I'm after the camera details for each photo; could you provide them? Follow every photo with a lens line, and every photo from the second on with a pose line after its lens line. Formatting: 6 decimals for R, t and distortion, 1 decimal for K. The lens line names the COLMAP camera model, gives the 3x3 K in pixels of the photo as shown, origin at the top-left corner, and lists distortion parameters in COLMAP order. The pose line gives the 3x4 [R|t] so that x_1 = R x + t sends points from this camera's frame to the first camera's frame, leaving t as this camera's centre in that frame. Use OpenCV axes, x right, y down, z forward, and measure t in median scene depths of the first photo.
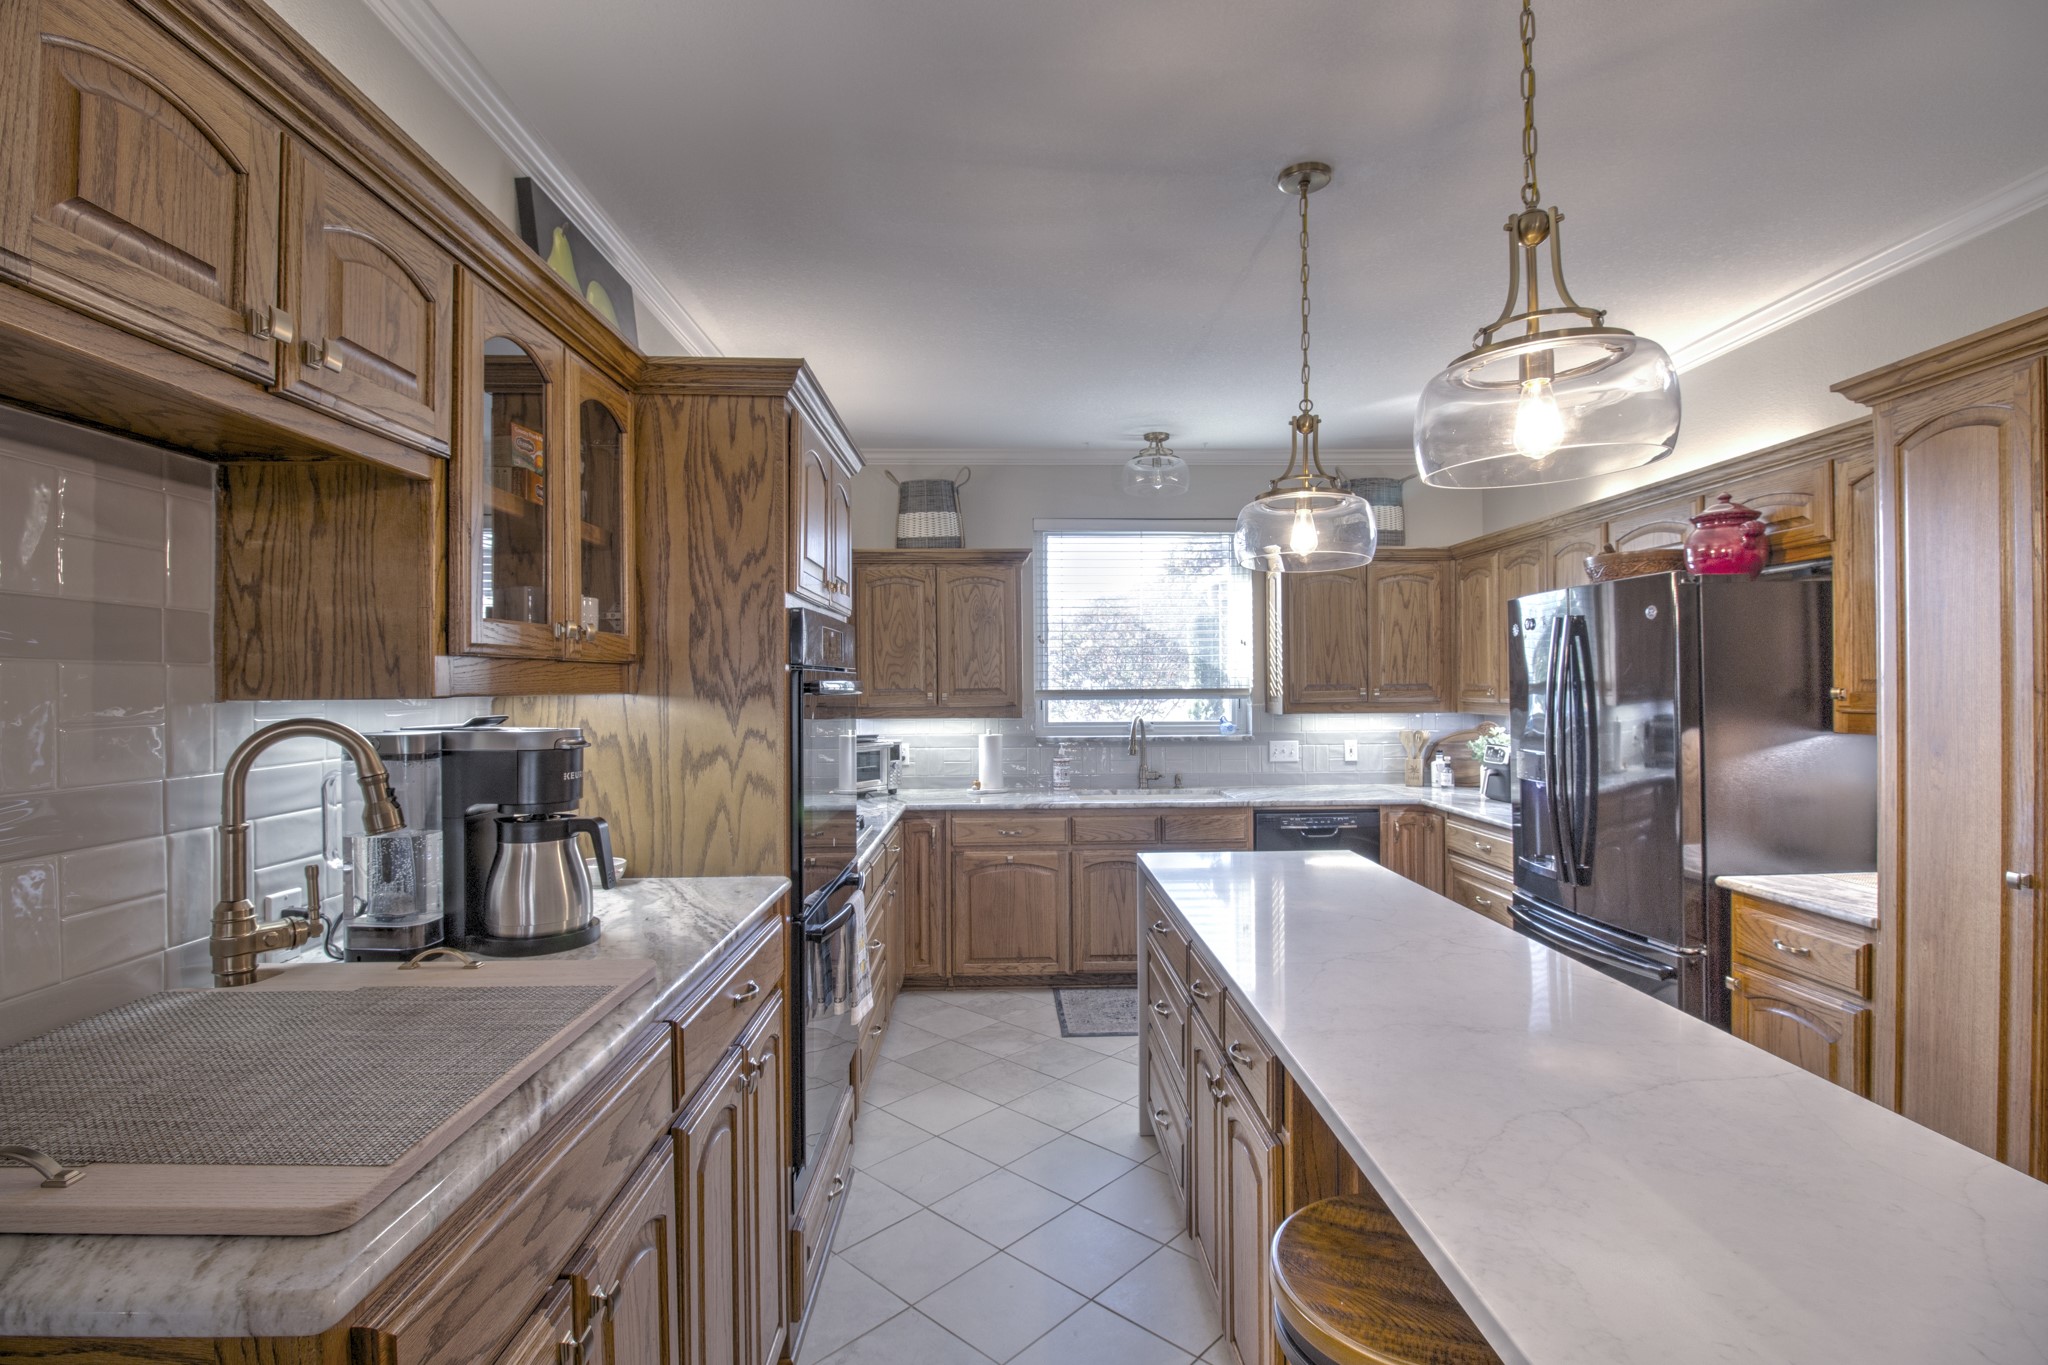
lens RADIAL K [[974.9, 0, 1035.7], [0, 974.9, 676.6], [0, 0, 1]] dist [-0.003377, -0.000606]
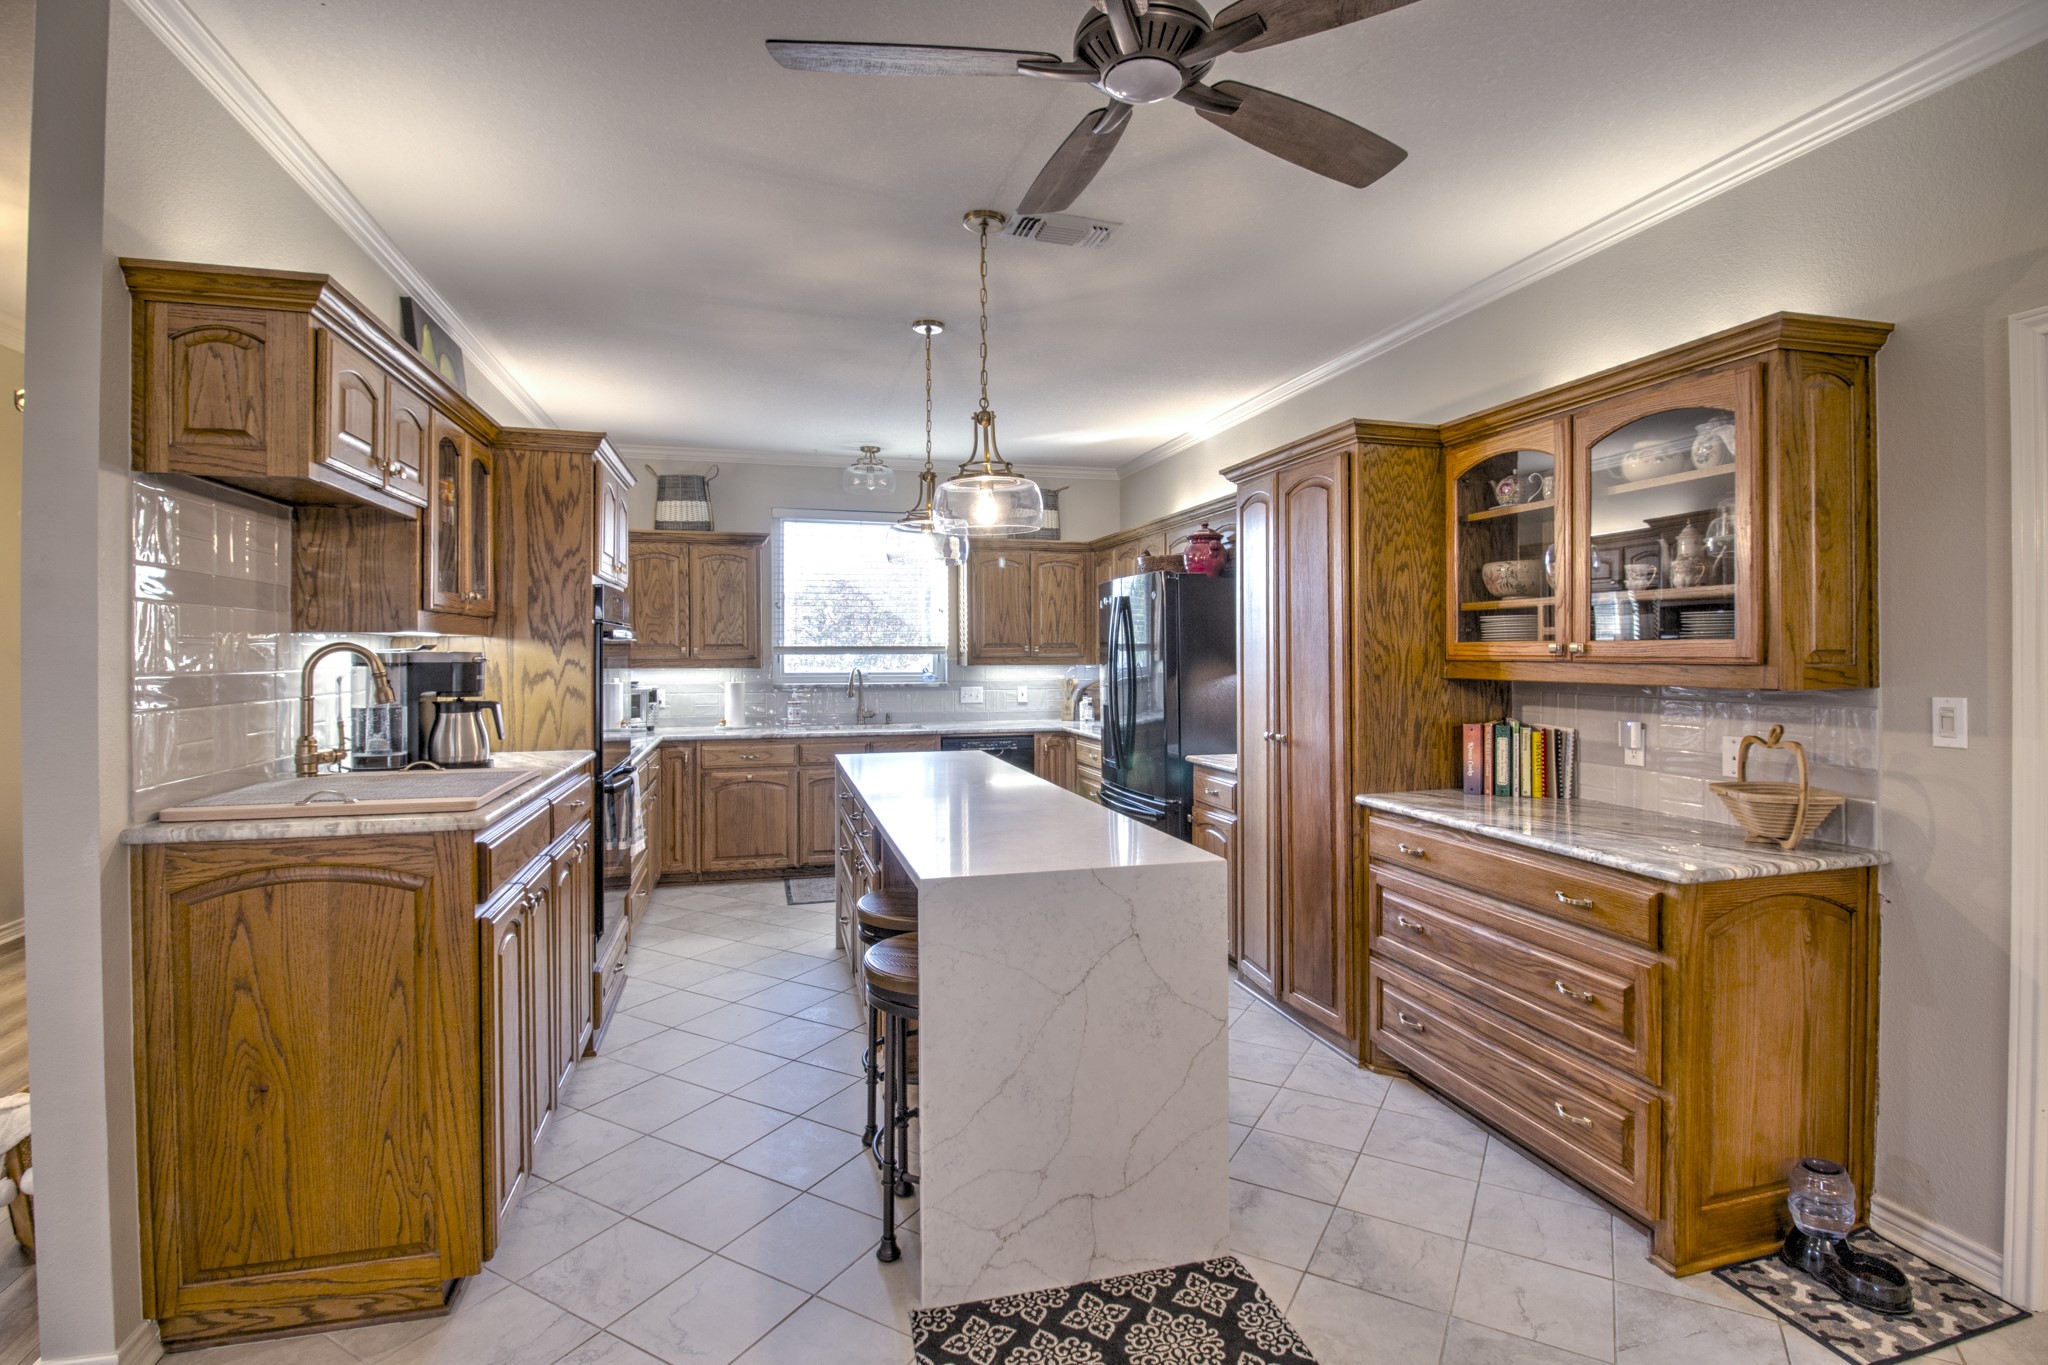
lens RADIAL K [[1006.6, 0, 1040.2], [0, 1006.6, 652.6], [0, 0, 1]] dist [-0.002801, -0.000385]
pose [[0.972236, 0.004910, 0.233953, 0.060251], [-0.006718, 0.999953, 0.006931, 0.020902], [-0.233908, -0.008311, 0.972223, -0.635341]]
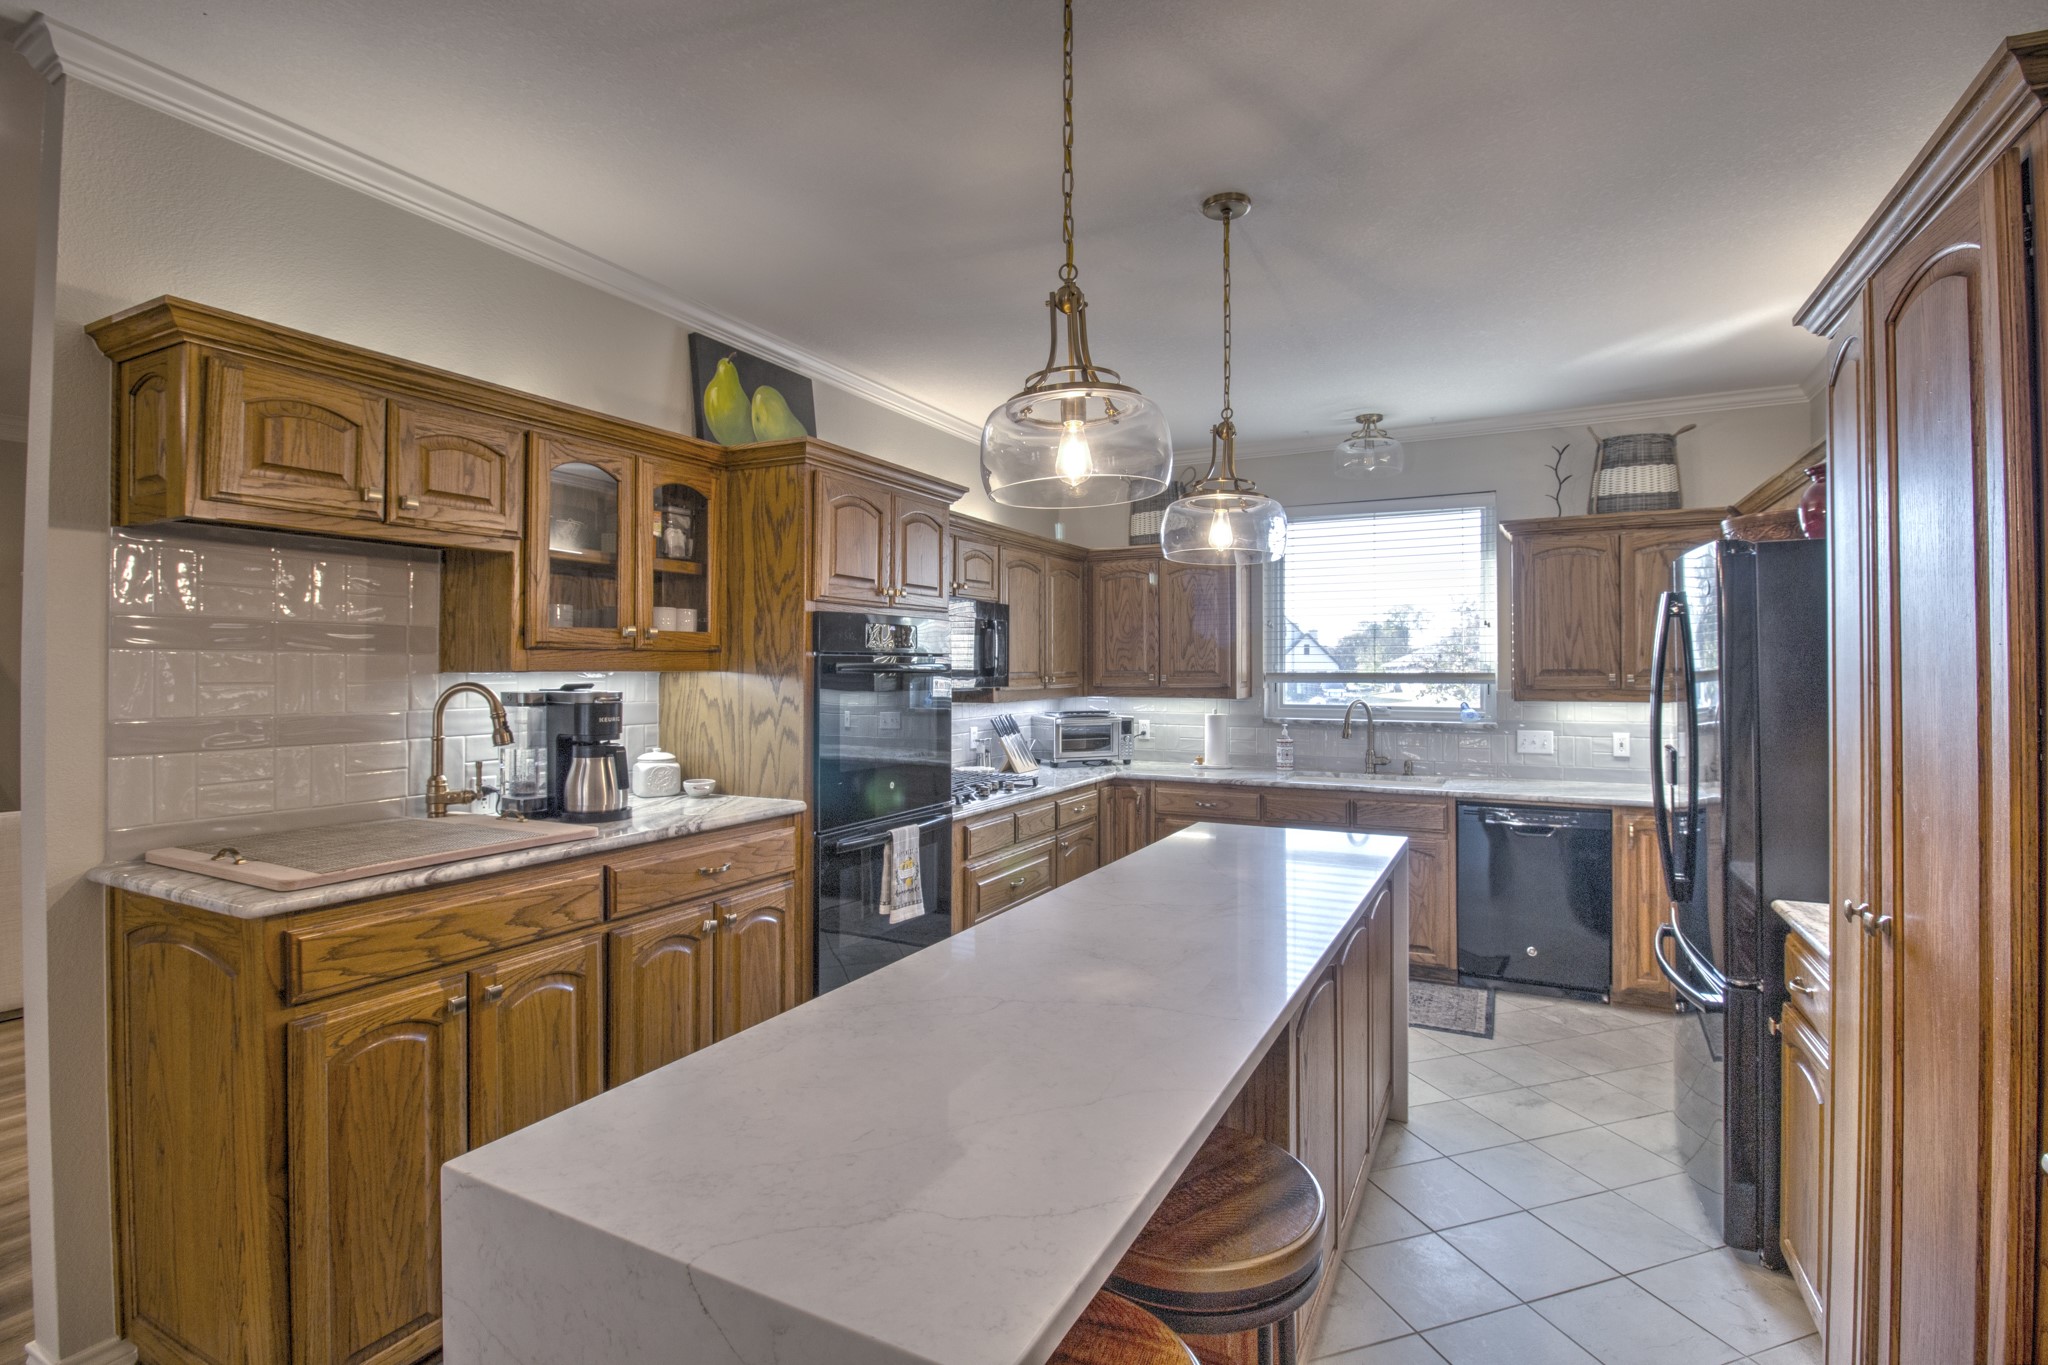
lens RADIAL K [[968.1, 0, 1028.6], [0, 968.1, 653.4], [0, 0, 1]] dist [-0.001784, -0.000430]
pose [[0.870271, -0.000835, -0.492573, 0.571300], [-0.001768, 0.999987, -0.004818, -0.002882], [0.492571, 0.005063, 0.870258, -0.049660]]
